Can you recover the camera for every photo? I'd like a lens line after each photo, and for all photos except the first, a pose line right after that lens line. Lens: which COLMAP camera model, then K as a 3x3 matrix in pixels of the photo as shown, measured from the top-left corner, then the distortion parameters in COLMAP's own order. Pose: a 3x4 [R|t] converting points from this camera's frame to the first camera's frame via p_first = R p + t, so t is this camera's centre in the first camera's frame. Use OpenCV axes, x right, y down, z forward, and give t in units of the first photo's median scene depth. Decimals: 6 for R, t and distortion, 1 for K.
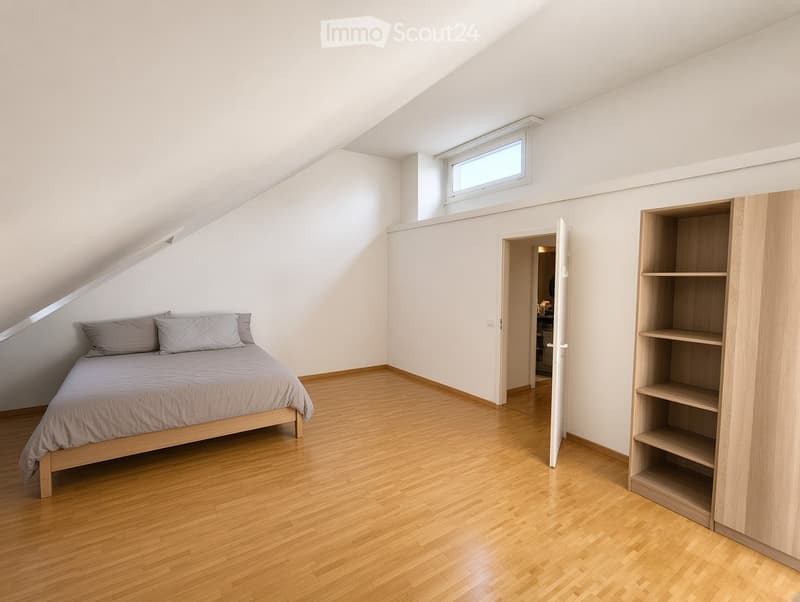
lens RADIAL K [[365.9, 0, 399.5], [0, 365.9, 296.9], [0, 0, 1]] dist [-0.004829, -0.000114]
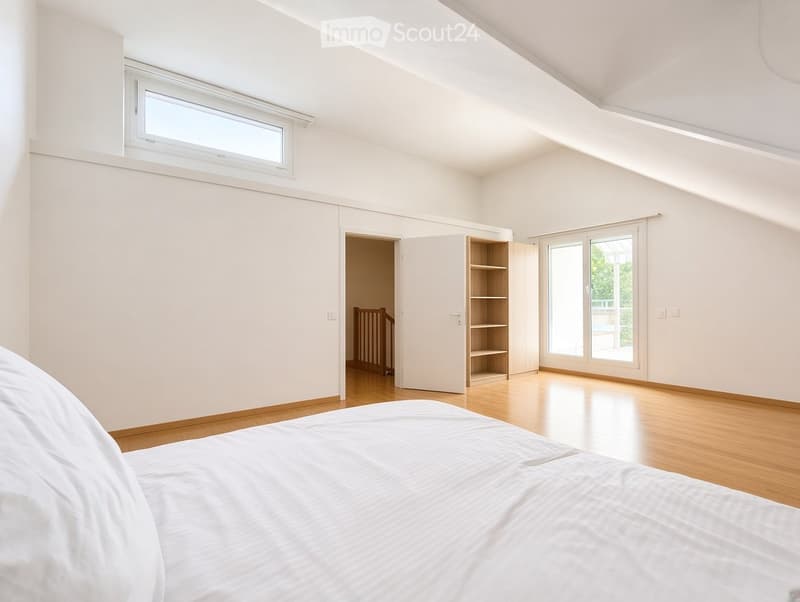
lens RADIAL K [[365.9, 0, 399.4], [0, 365.9, 302.0], [0, 0, 1]] dist [-0.004829, -0.000114]
pose [[-0.099056, -0.001405, 0.995081, -0.651872], [0.075913, 0.997074, 0.008965, 0.039600], [-0.992182, 0.076428, -0.098659, 0.811394]]
